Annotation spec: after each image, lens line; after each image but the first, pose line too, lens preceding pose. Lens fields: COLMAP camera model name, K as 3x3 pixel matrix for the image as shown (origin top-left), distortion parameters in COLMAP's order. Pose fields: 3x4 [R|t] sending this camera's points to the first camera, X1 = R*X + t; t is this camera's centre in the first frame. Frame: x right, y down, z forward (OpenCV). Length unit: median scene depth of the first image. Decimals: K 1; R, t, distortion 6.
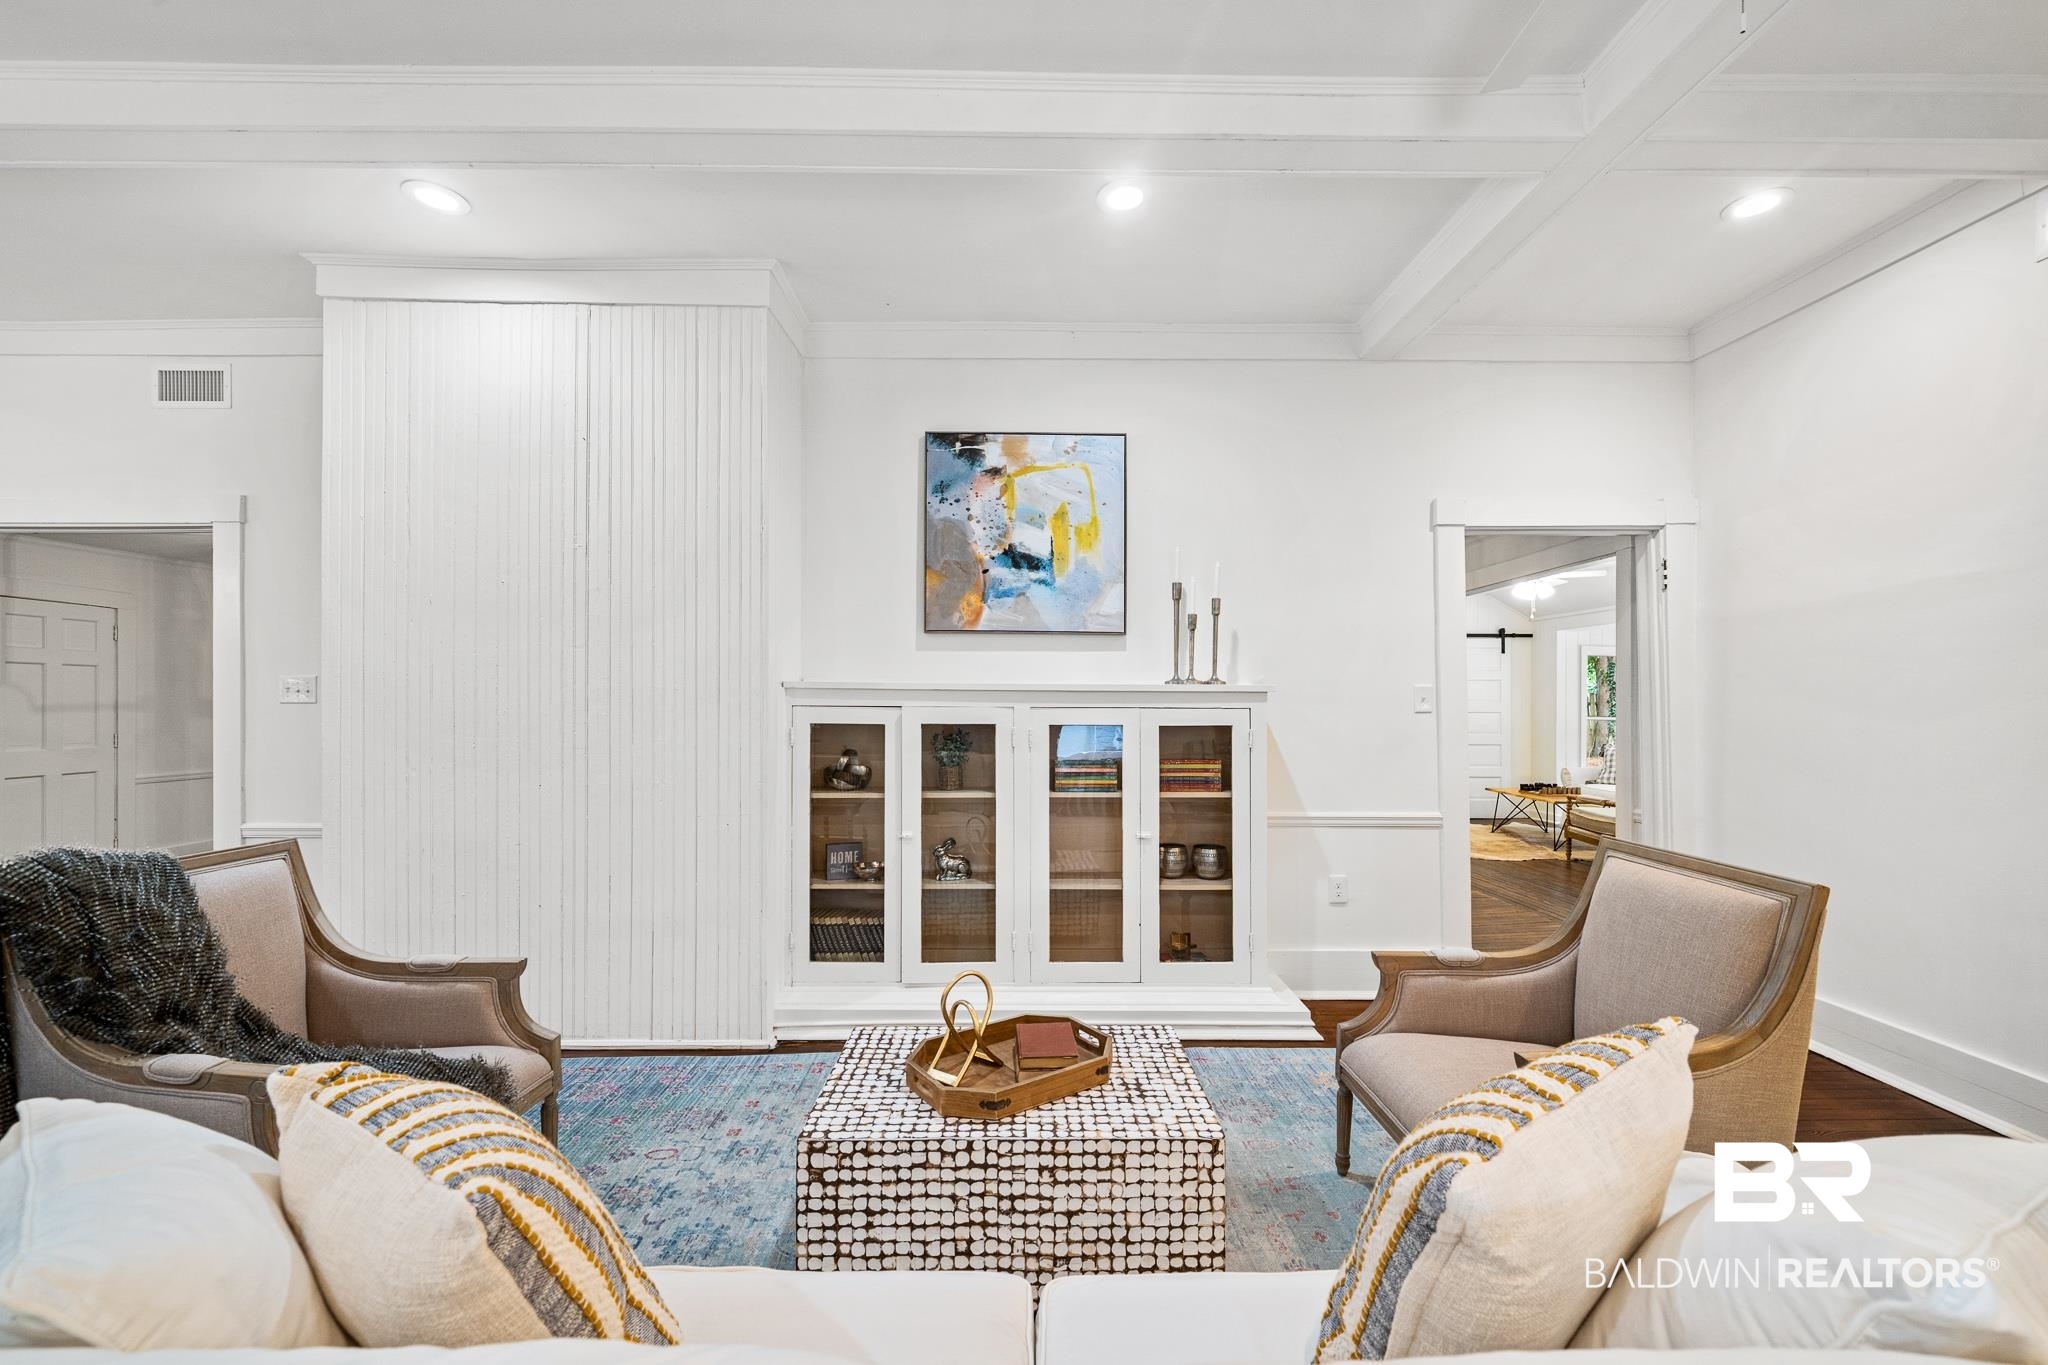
lens RADIAL K [[810.7, 0, 1027.1], [0, 810.7, 699.2], [0, 0, 1]] dist [-0.000983, -0.001047]
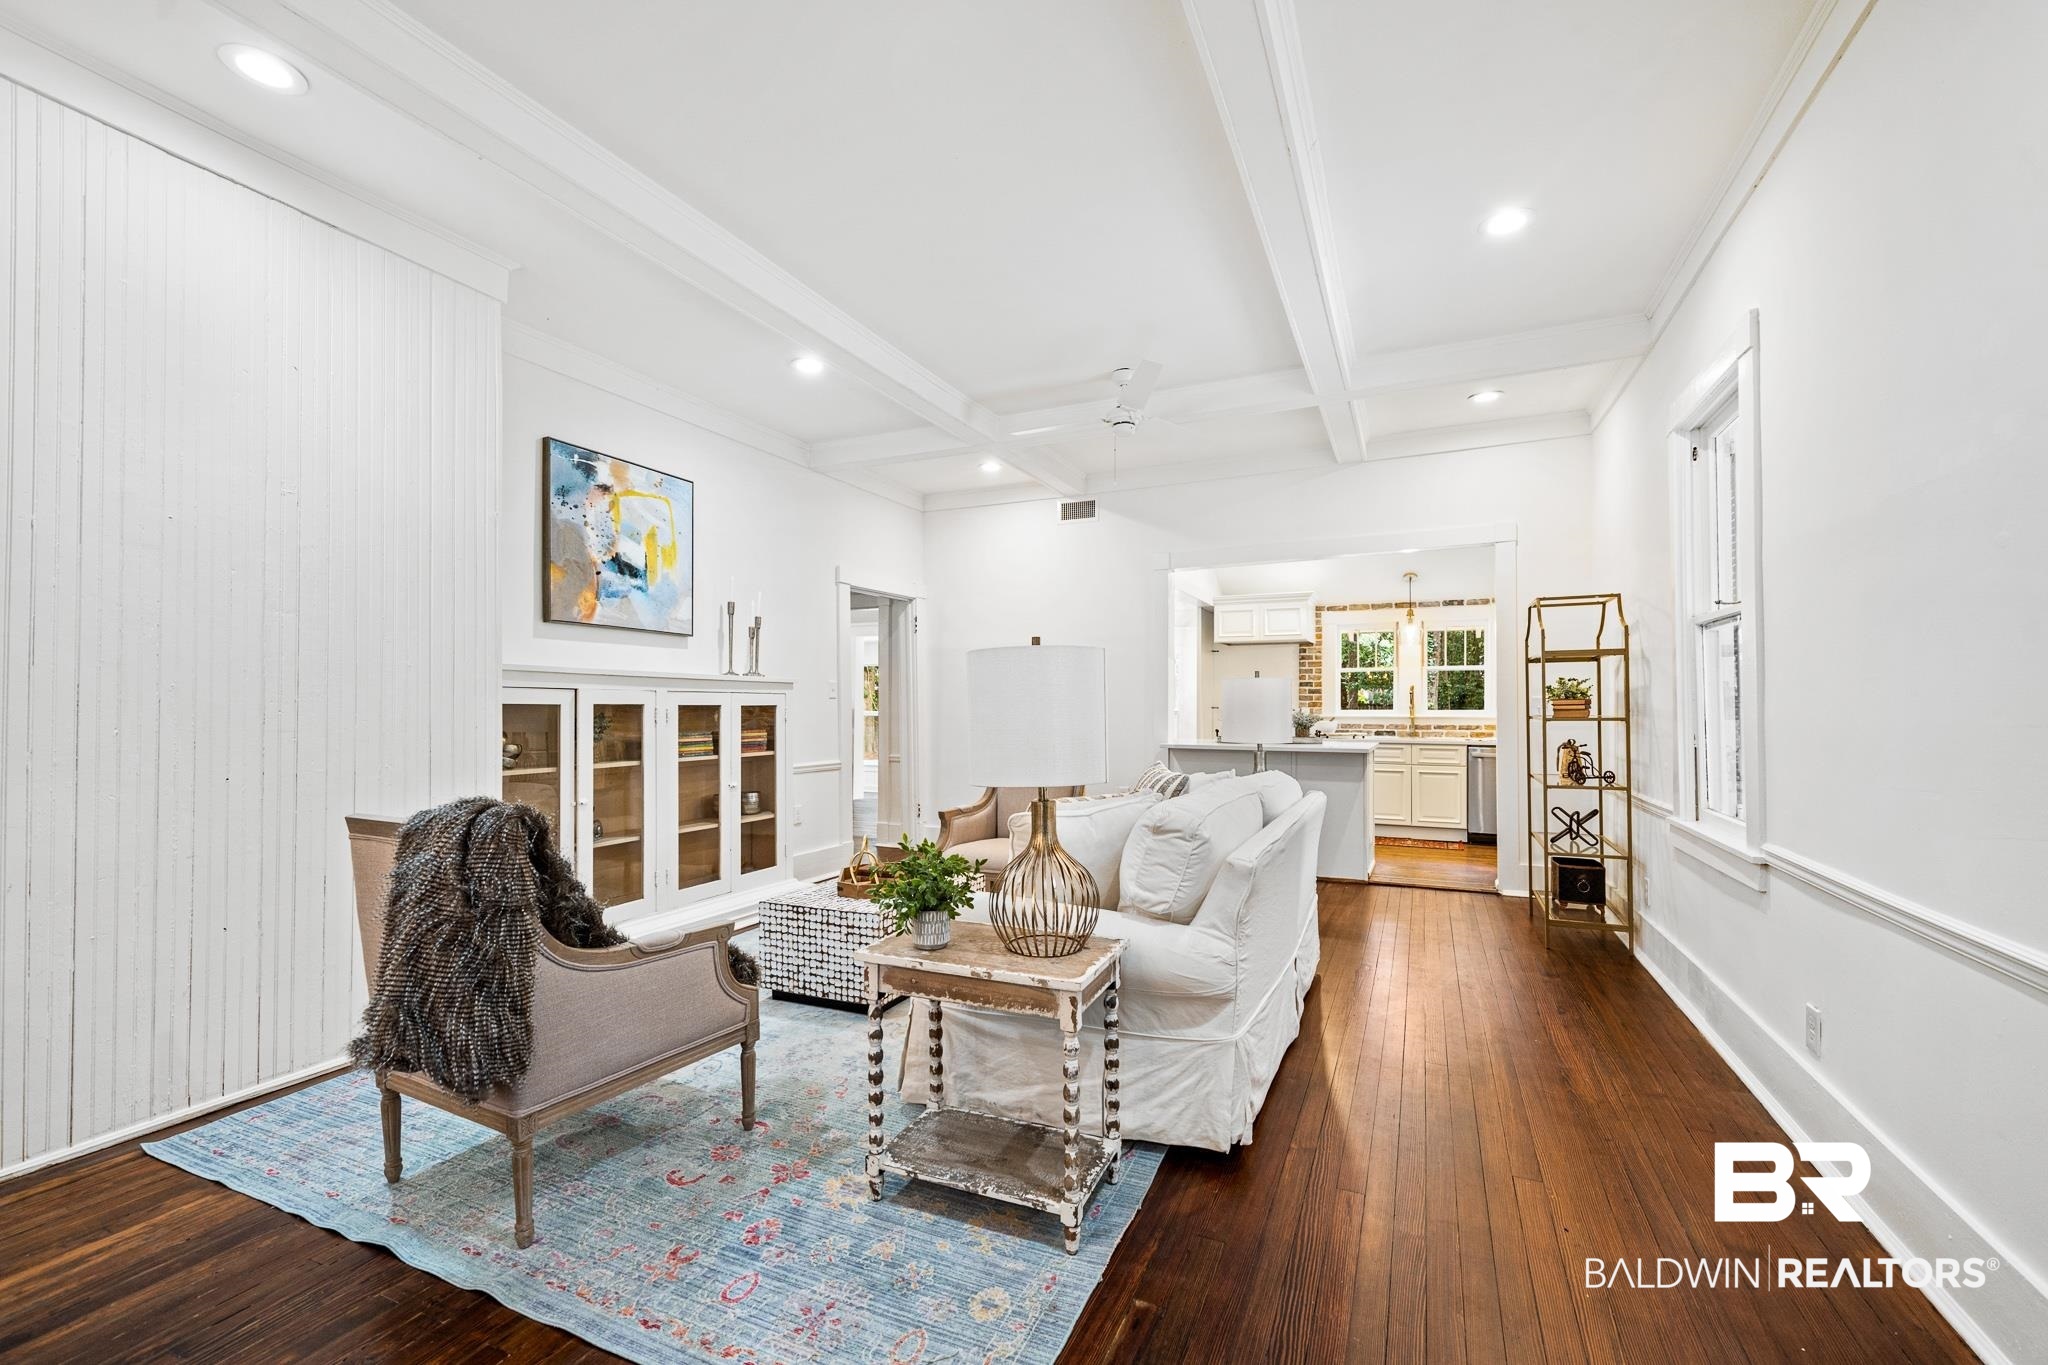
lens RADIAL K [[810.7, 0, 1038.7], [0, 810.7, 696.4], [0, 0, 1]] dist [-0.000983, -0.001047]
pose [[0.434769, 0.006619, 0.900518, -0.814447], [-0.002150, 0.999978, -0.006312, 0.023489], [-0.900539, 0.000808, 0.434774, -0.063930]]
